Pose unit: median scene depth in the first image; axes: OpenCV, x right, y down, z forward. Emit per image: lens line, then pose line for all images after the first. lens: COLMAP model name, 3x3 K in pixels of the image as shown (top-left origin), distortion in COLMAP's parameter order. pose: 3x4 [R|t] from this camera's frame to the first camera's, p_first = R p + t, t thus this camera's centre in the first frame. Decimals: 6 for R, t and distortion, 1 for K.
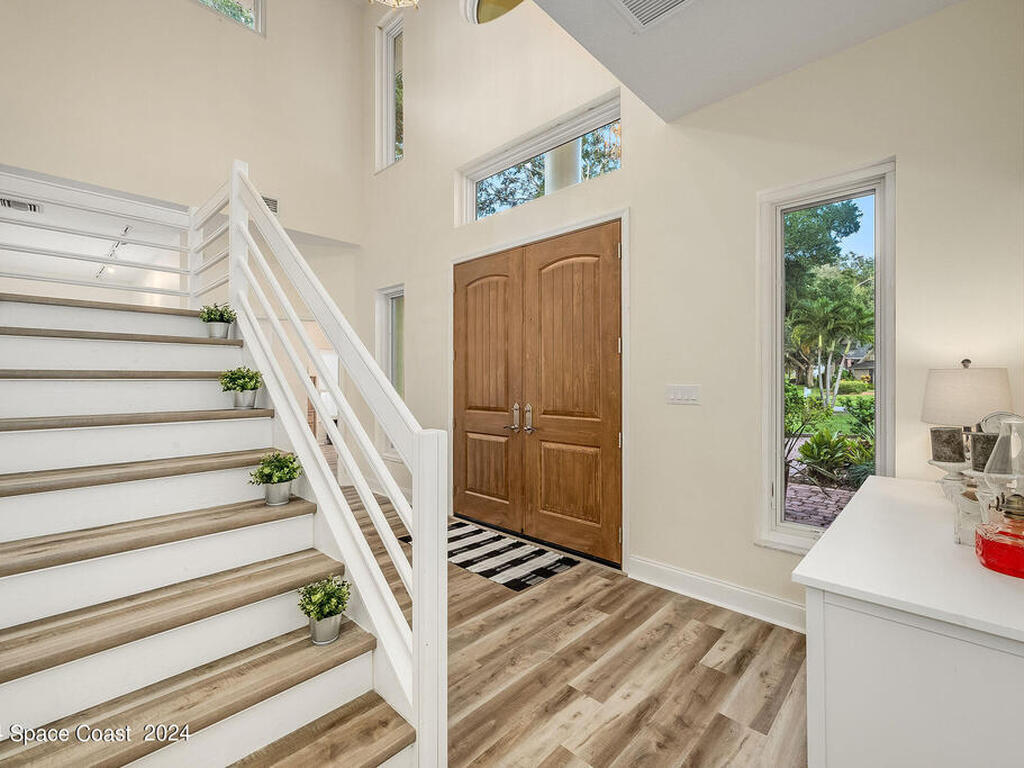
lens RADIAL K [[457.0, 0, 510.1], [0, 457.0, 382.3], [0, 0, 1]] dist [-0.002605, -0.000126]
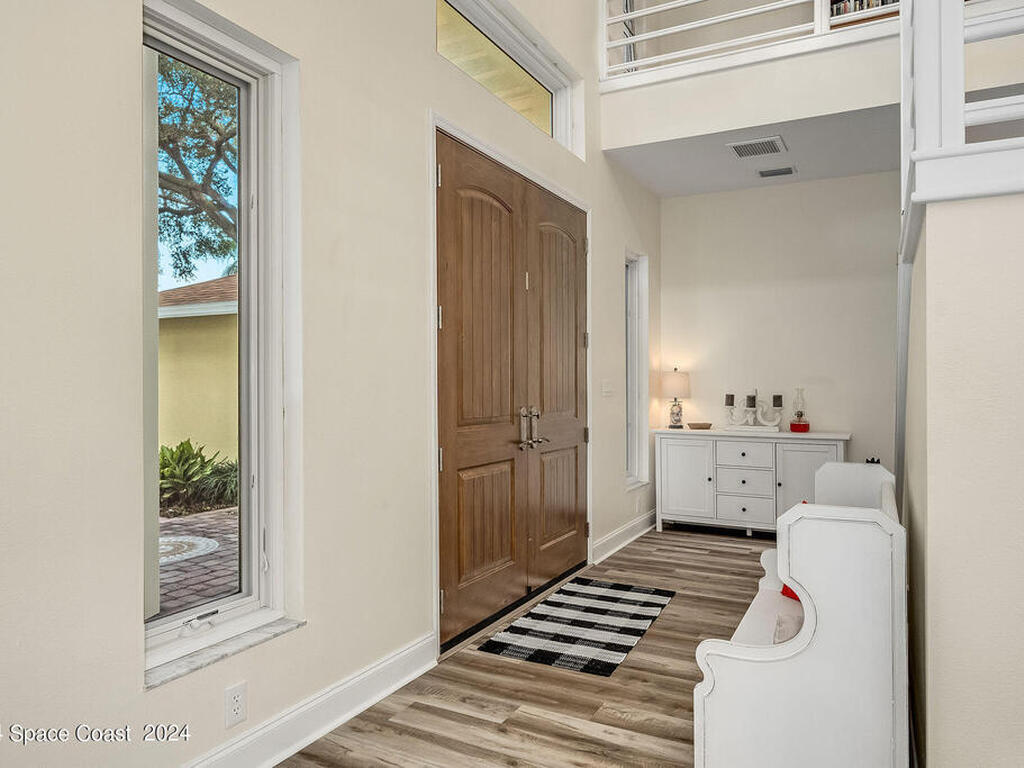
lens RADIAL K [[694.5, 0, 512.0], [0, 694.5, 384.0], [0, 0, 1]] dist [-0.004618, -0.001309]
pose [[-0.266648, -0.001746, 0.963792, -1.163845], [-0.000123, 0.999998, 0.001778, 0.011932], [-0.963794, 0.000356, -0.266648, 1.542315]]
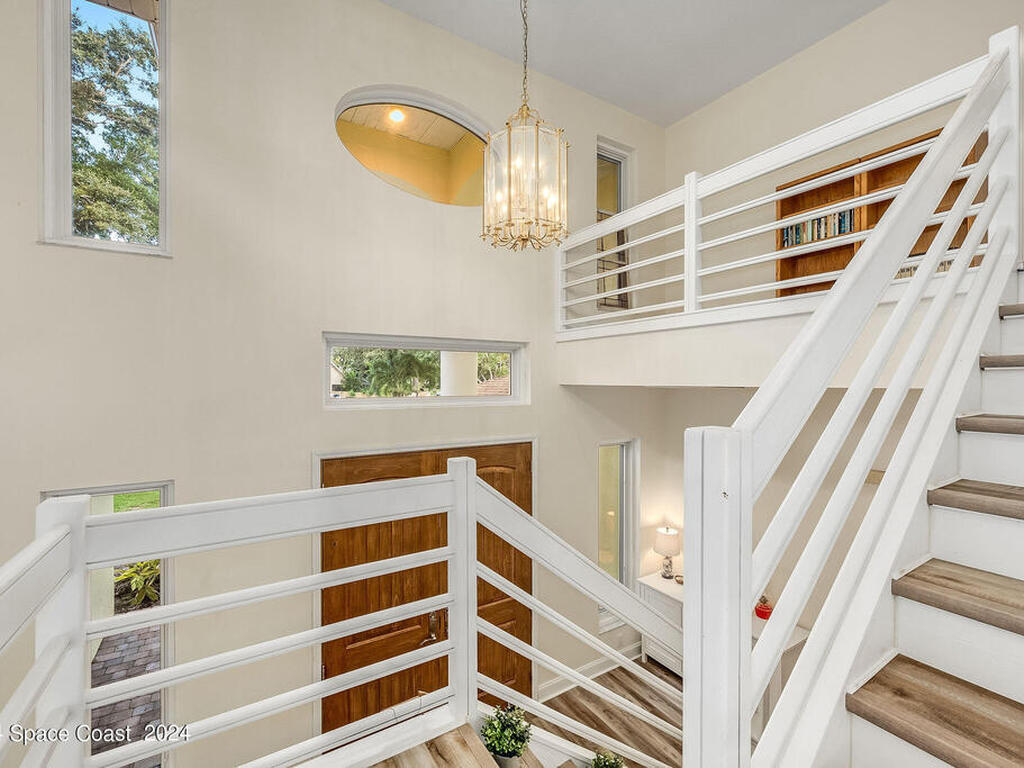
lens RADIAL K [[457.0, 0, 510.1], [0, 457.0, 382.3], [0, 0, 1]] dist [-0.002605, -0.000126]
pose [[0.256560, -0.006970, 0.966503, -1.069842], [0.009299, 0.999946, 0.004743, -0.537356], [-0.966484, 0.007771, 0.256610, 0.703240]]
